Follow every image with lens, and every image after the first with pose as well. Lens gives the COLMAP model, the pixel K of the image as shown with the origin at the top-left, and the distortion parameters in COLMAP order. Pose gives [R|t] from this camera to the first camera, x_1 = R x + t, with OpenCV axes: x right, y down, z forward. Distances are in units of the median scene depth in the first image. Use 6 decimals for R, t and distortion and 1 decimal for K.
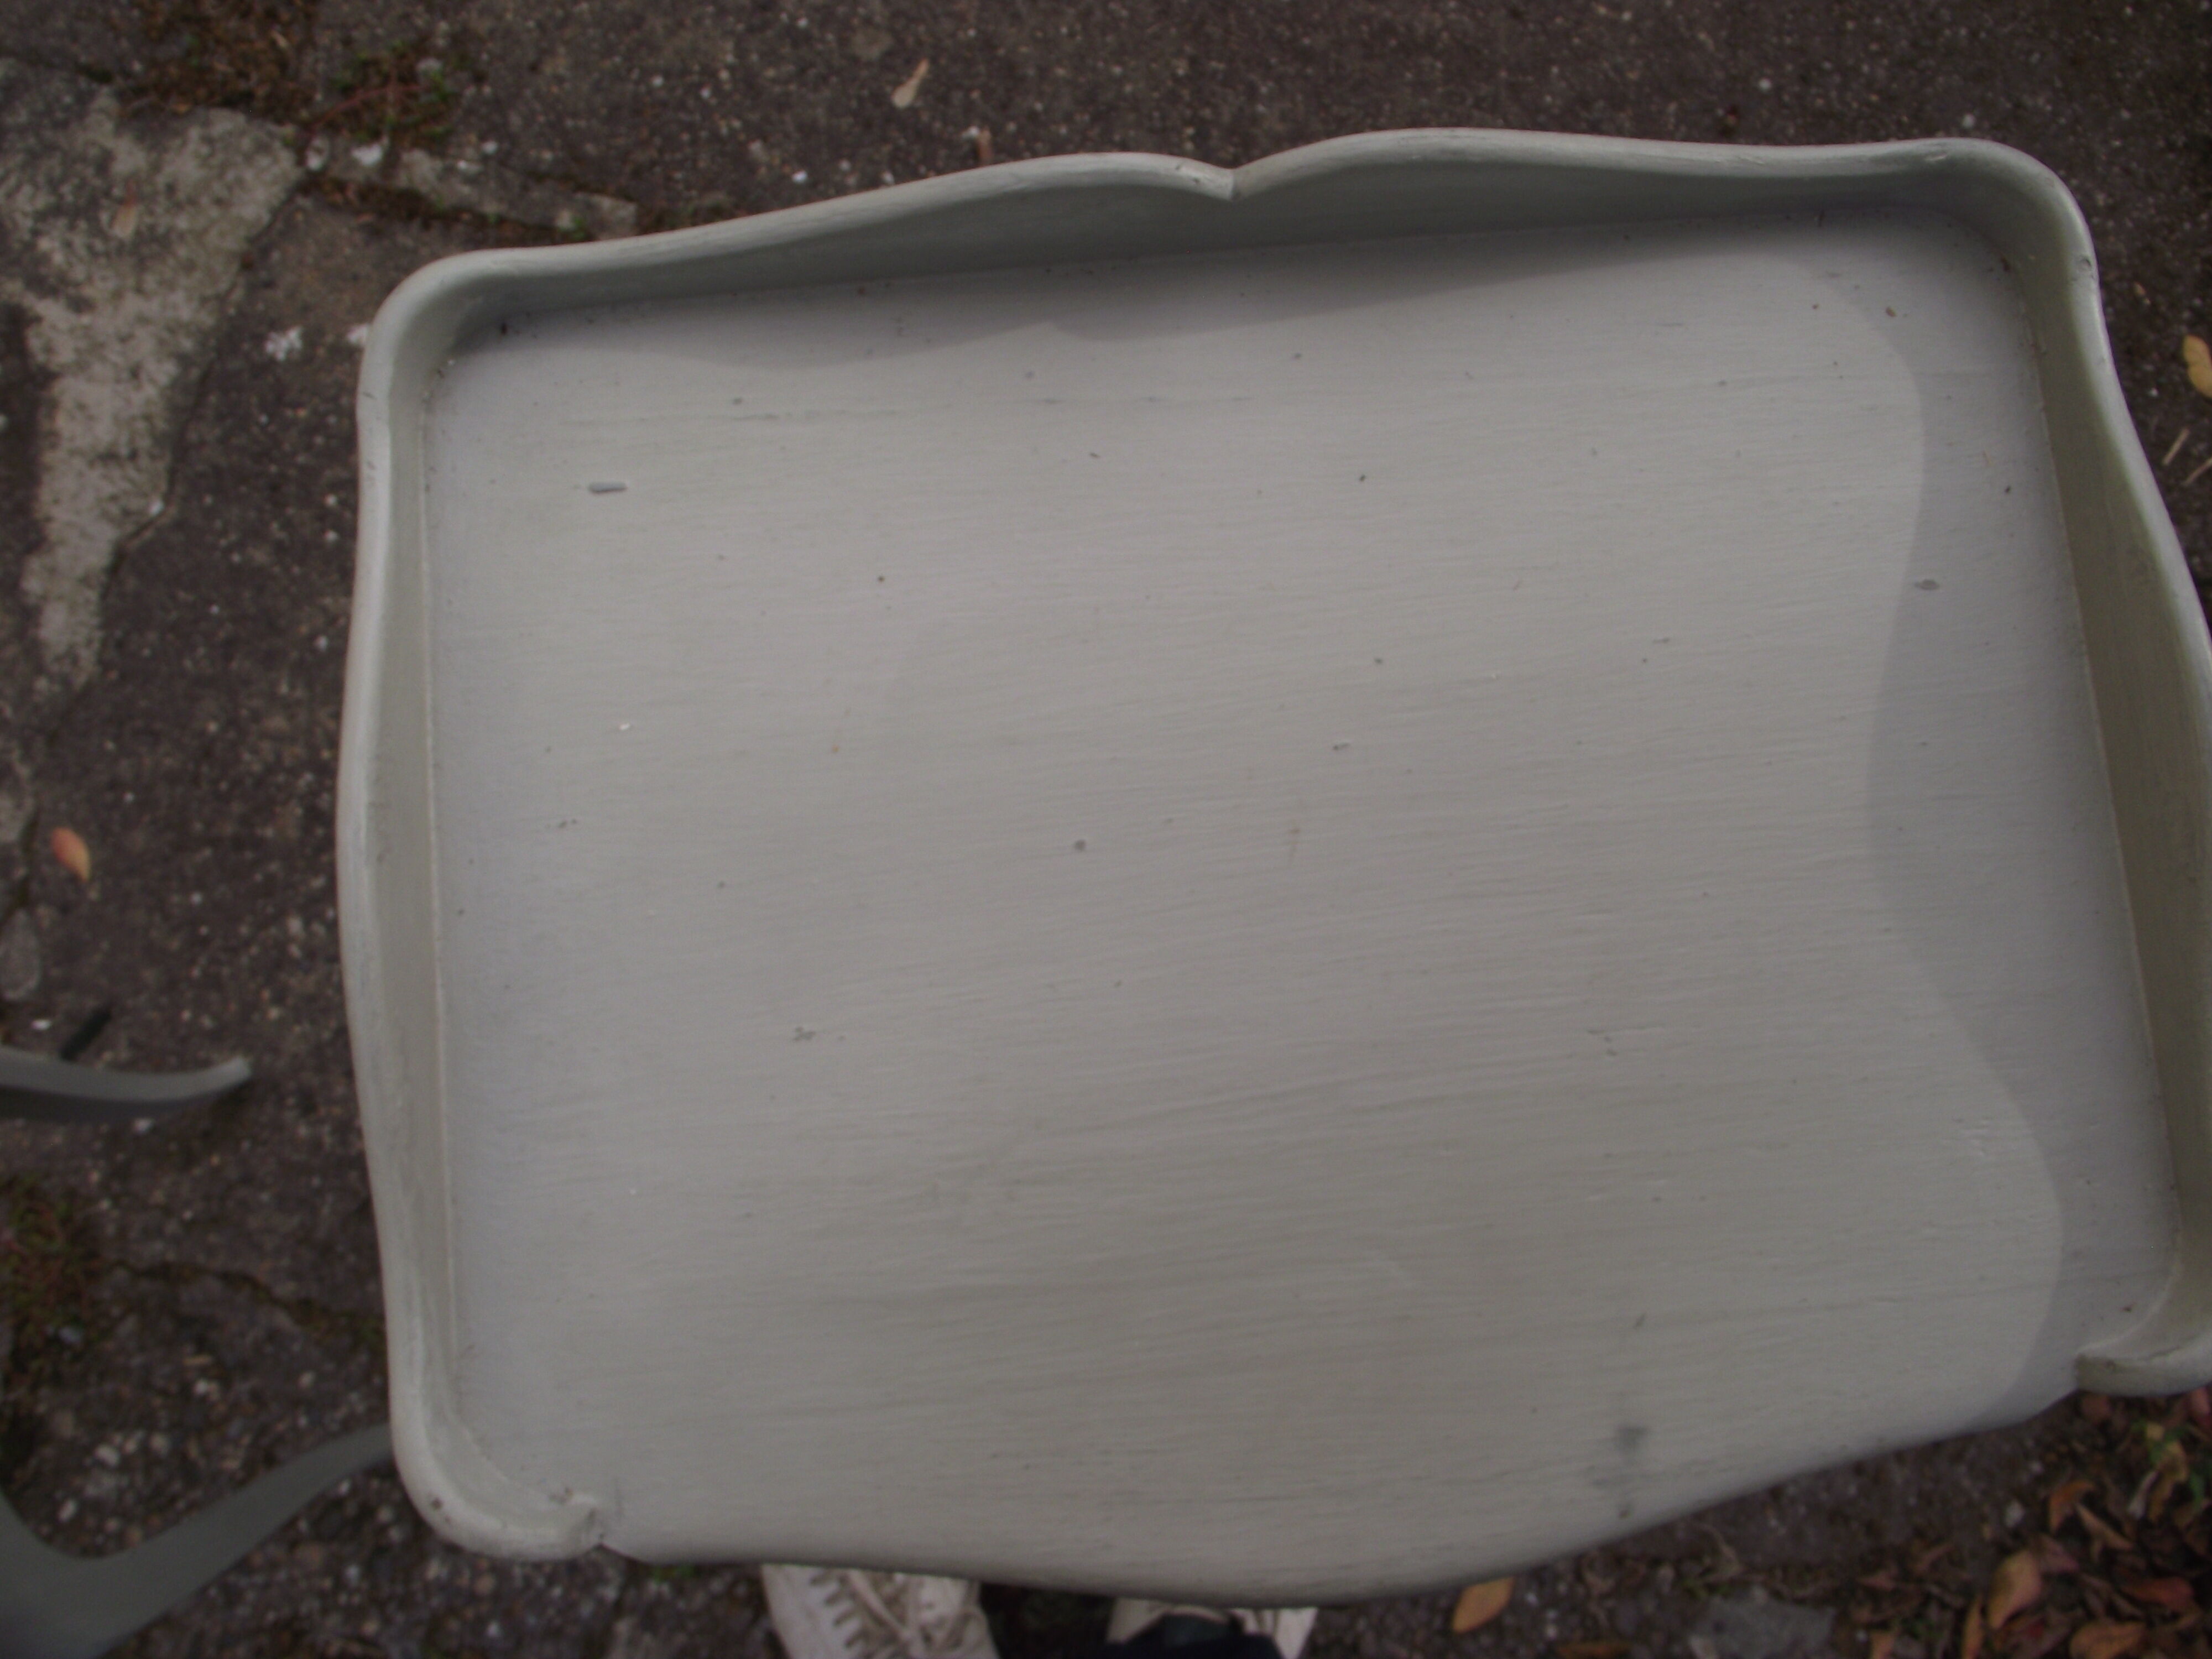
lens RADIAL K [[1744.8, 0, 1093.2], [0, 1744.8, 825.1], [0, 0, 1]] dist [-0.081062, 0.046104]
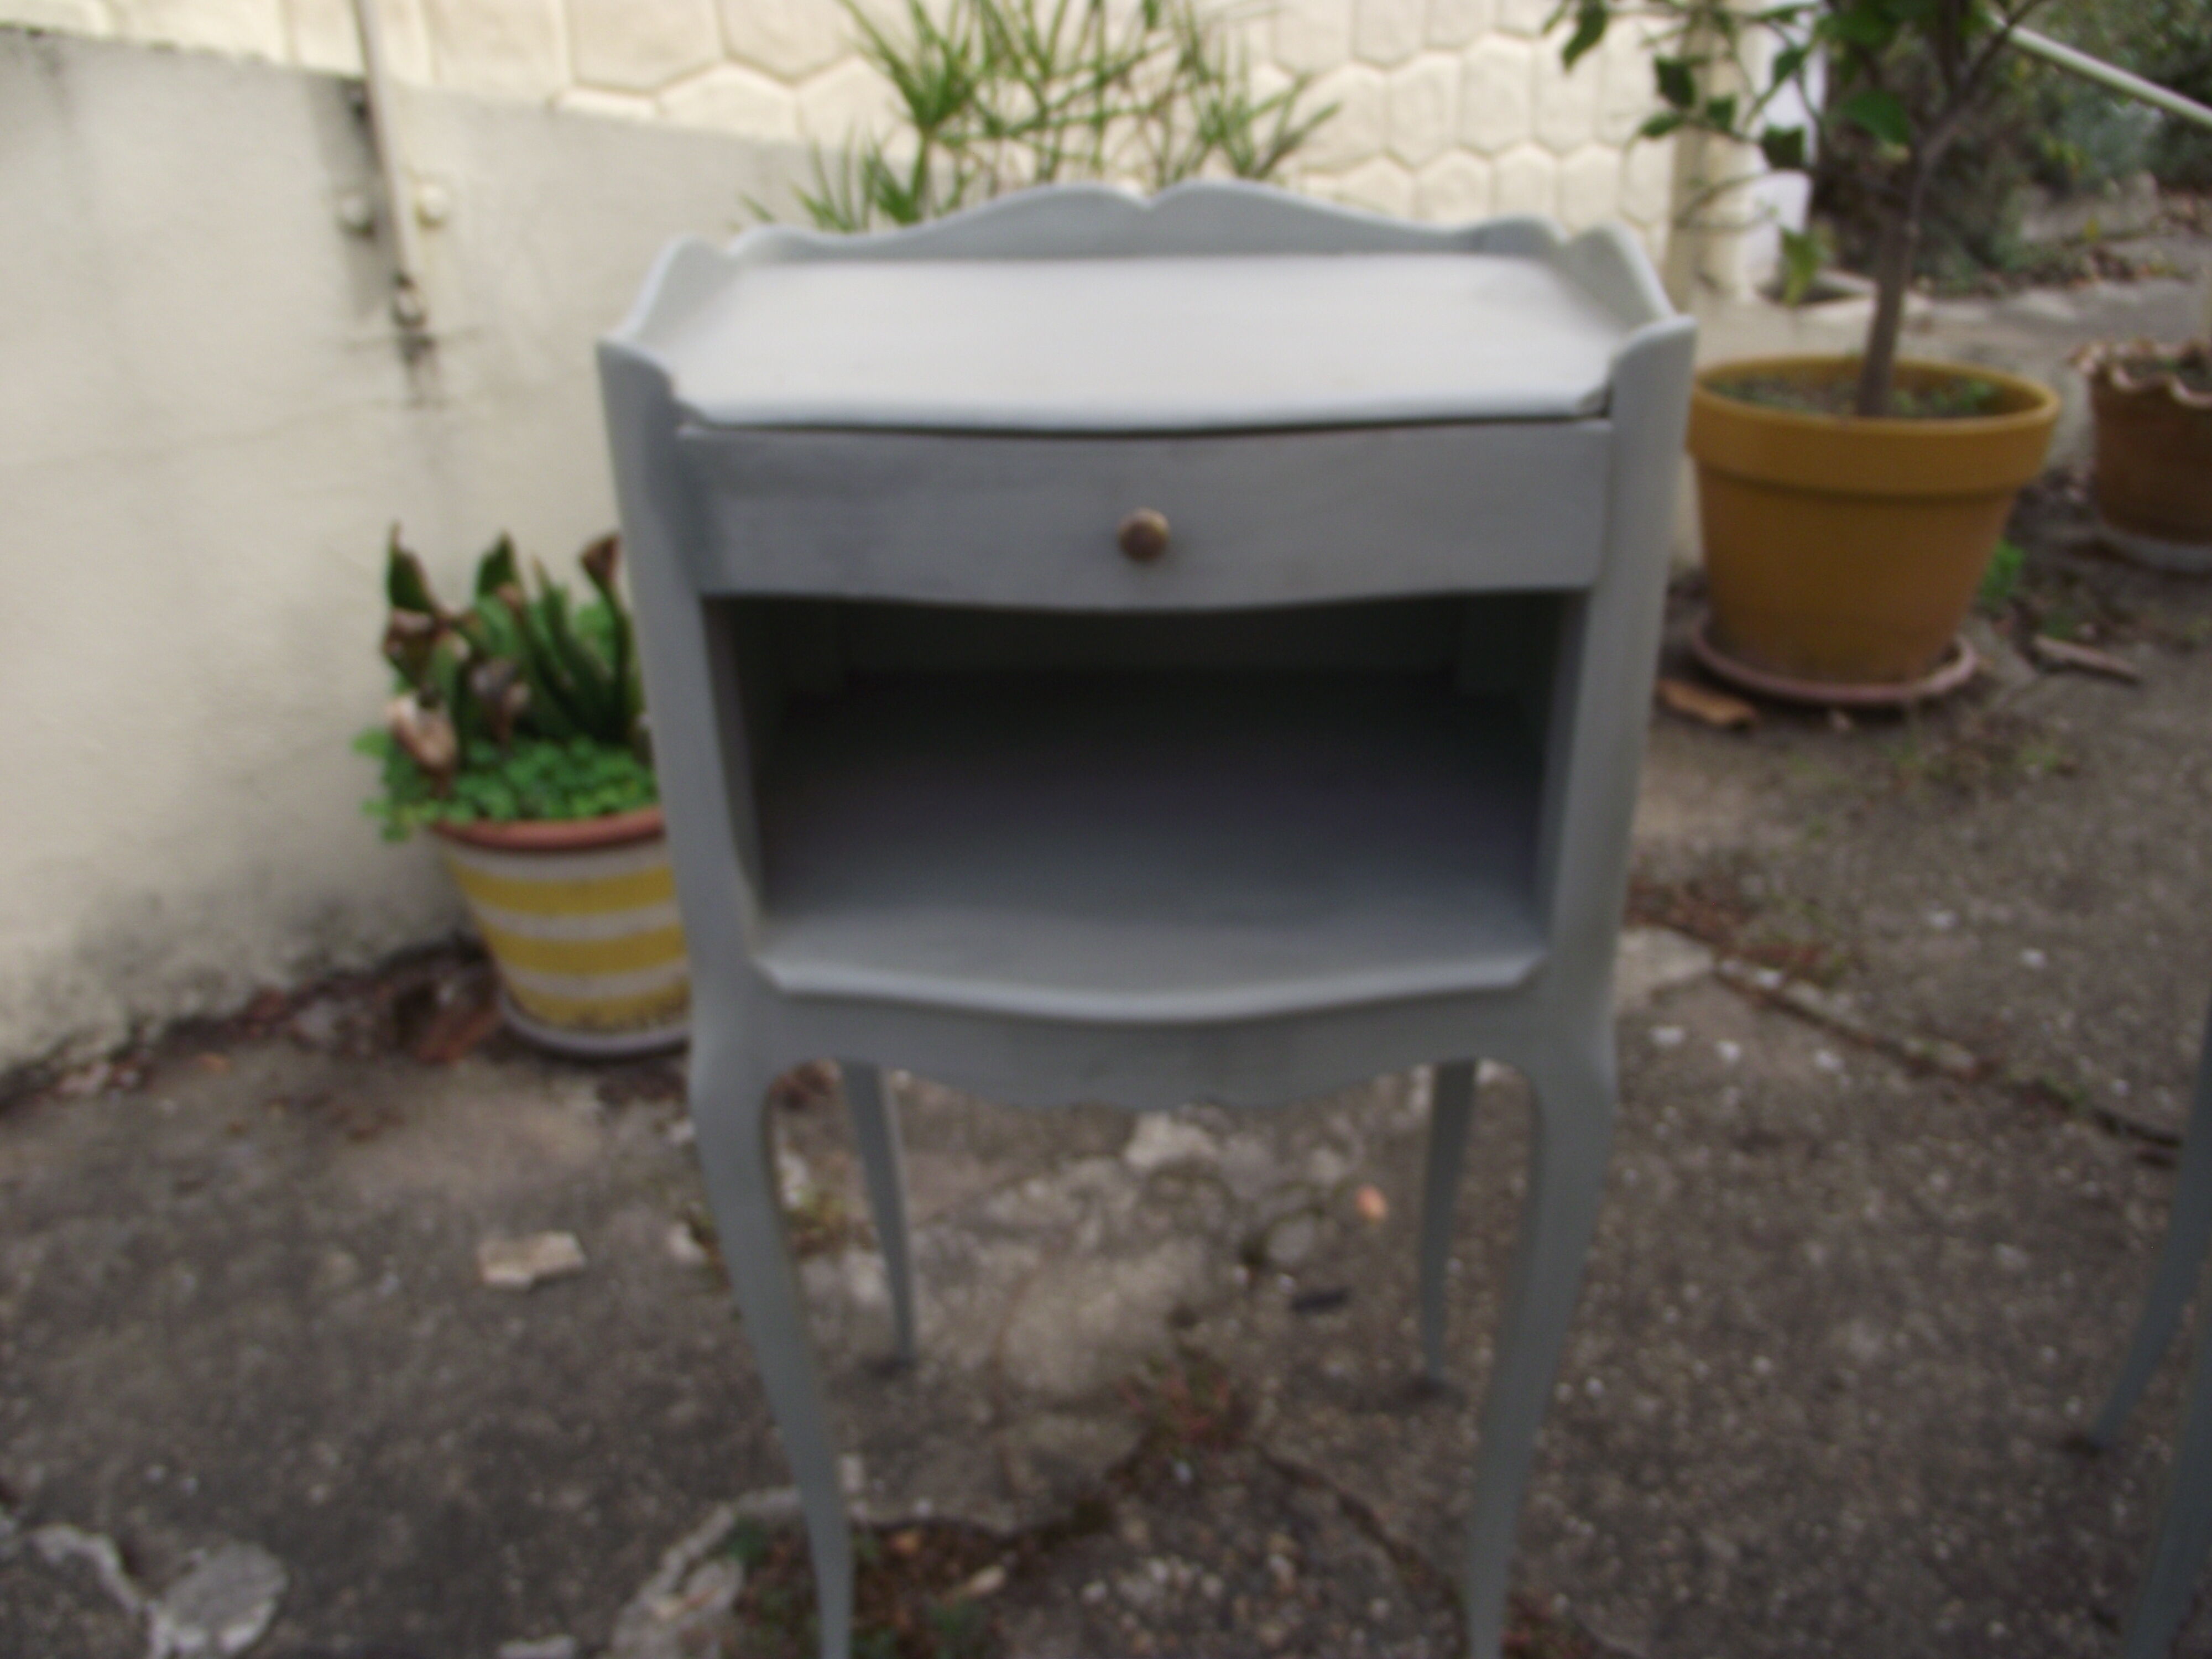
lens RADIAL K [[1744.8, 0, 1093.2], [0, 1744.8, 825.1], [0, 0, 1]] dist [-0.081062, 0.046104]
pose [[0.816080, 0.218089, -0.535210, -0.176239], [-0.562520, 0.512224, -0.648998, 0.797452], [0.132608, 0.830701, 0.540695, 0.109824]]
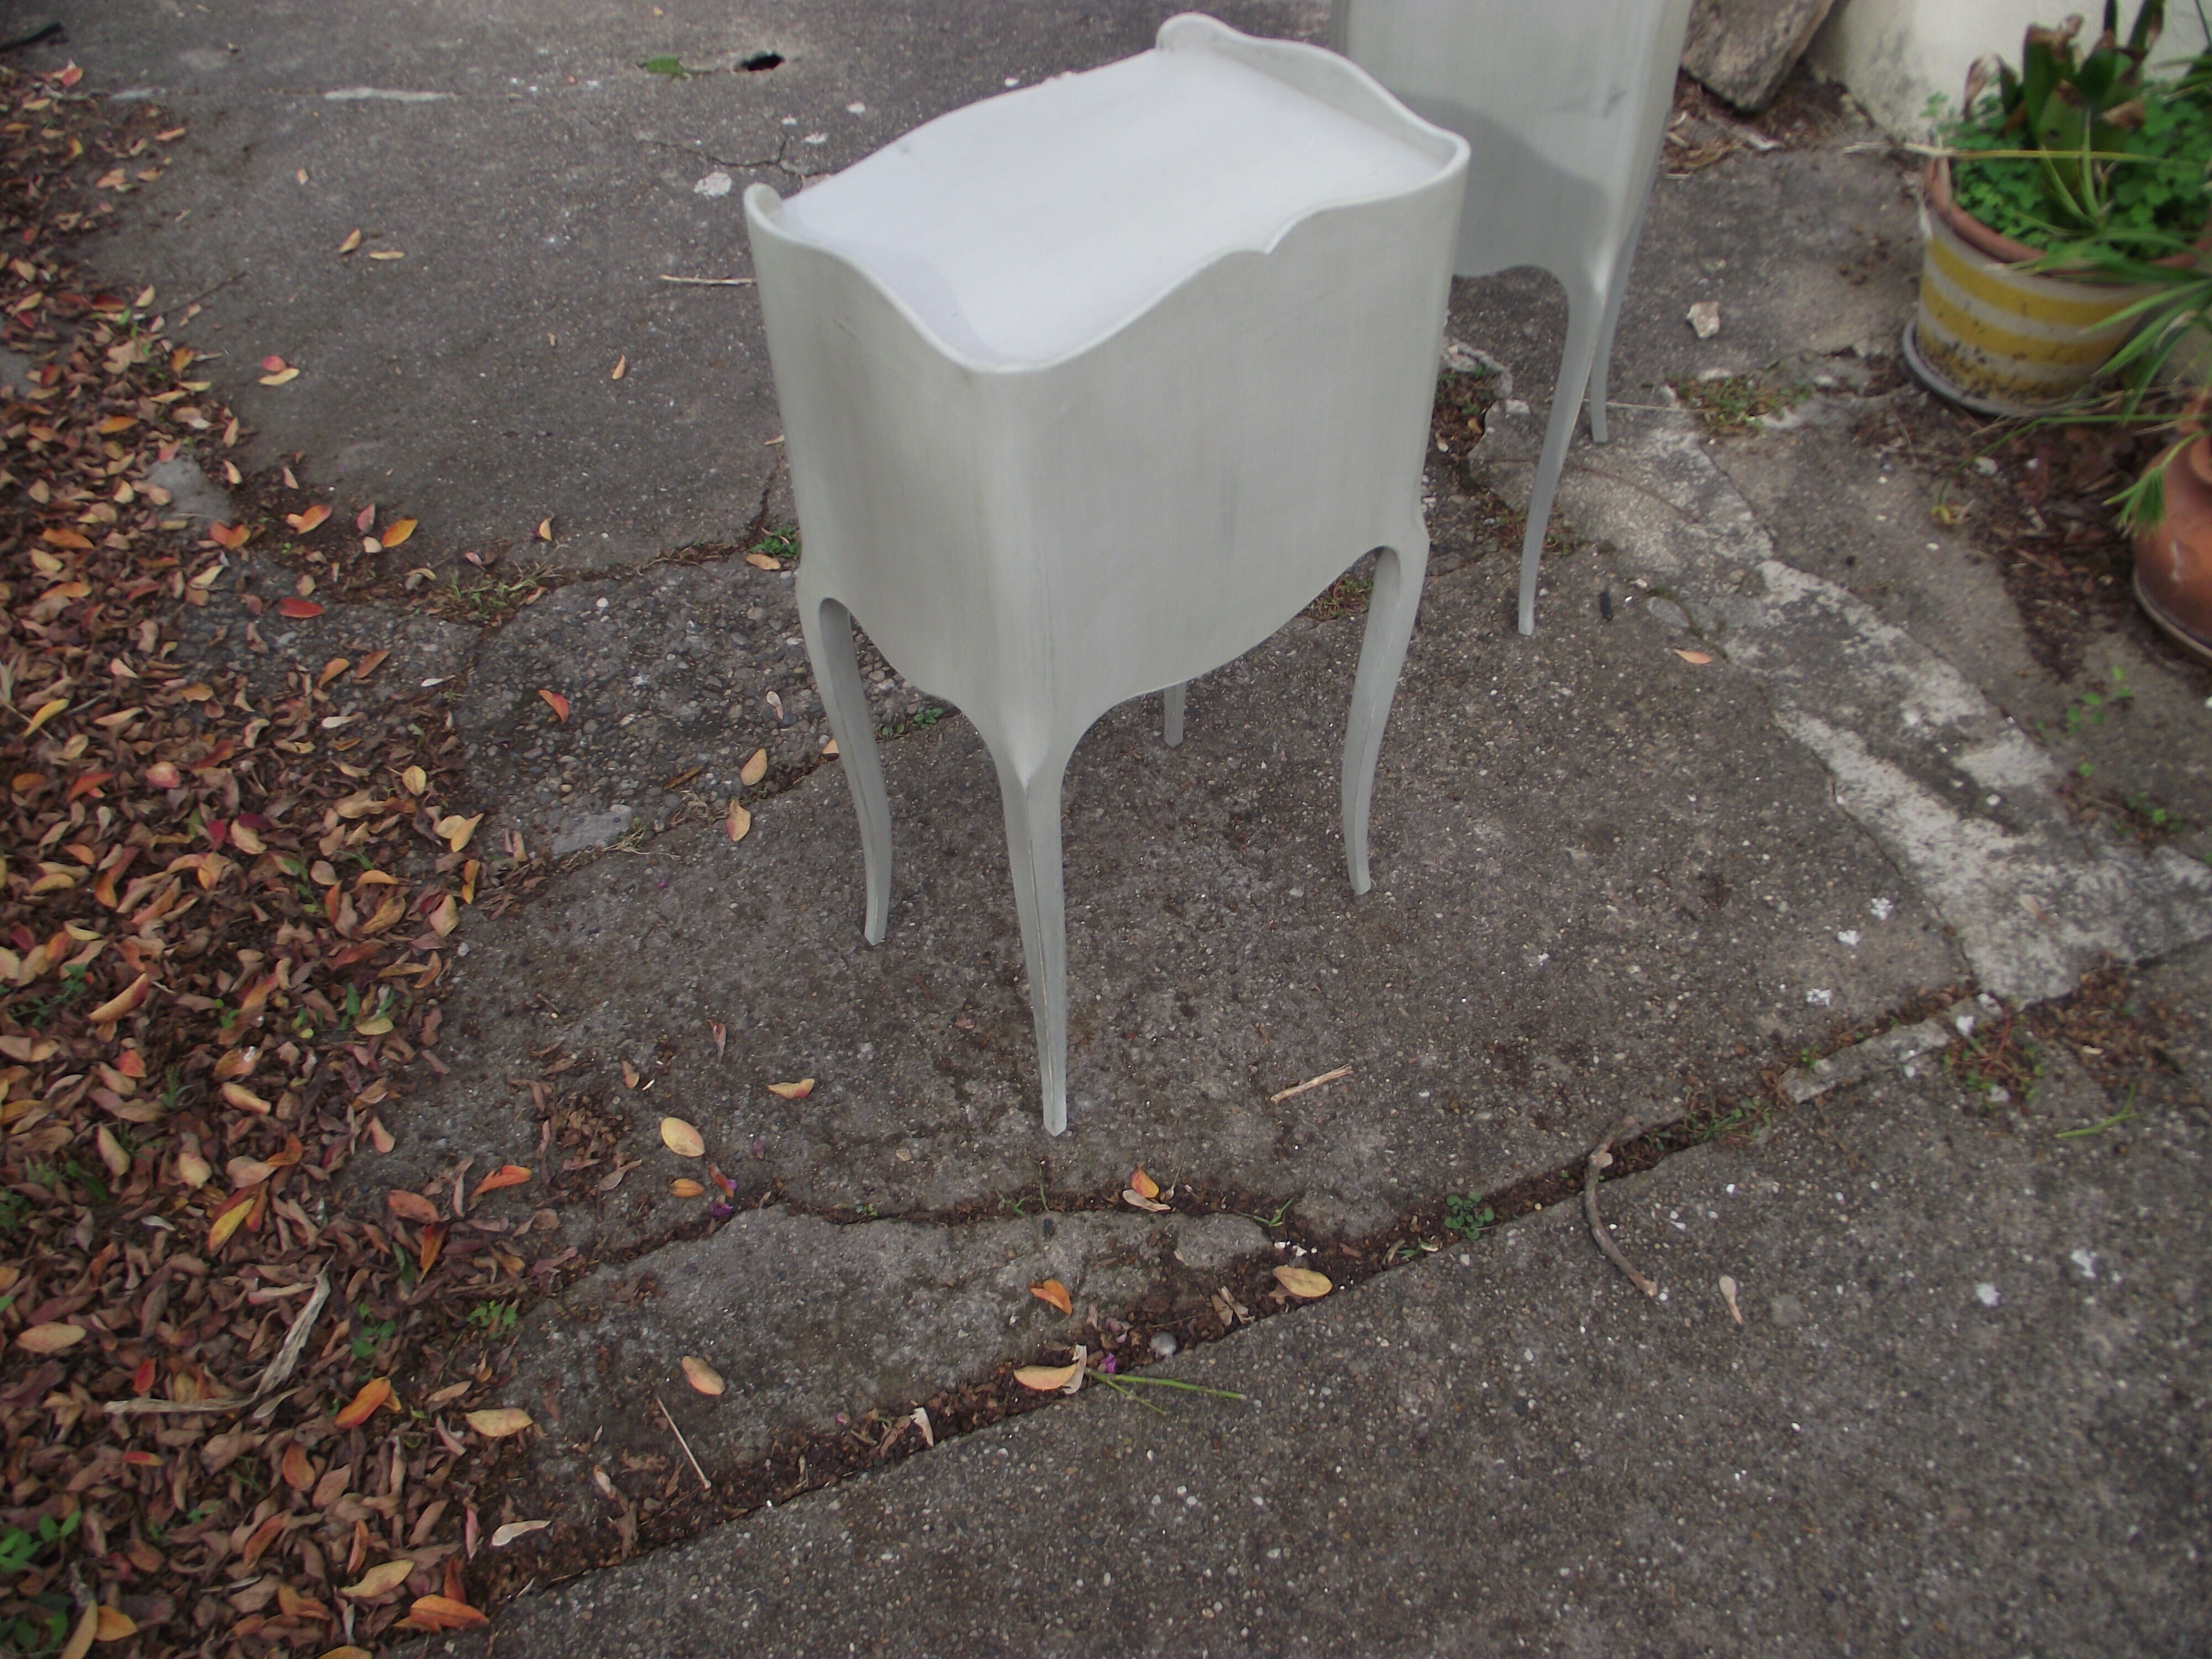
lens RADIAL K [[1810.3, 0, 1217.1], [0, 1810.3, 799.0], [0, 0, 1]] dist [-0.080673, 0.028377]
pose [[-0.796714, 0.438472, -0.415921, 0.596934], [-0.599492, -0.486225, 0.635764, -0.930243], [0.076533, 0.755863, 0.650242, -0.088010]]
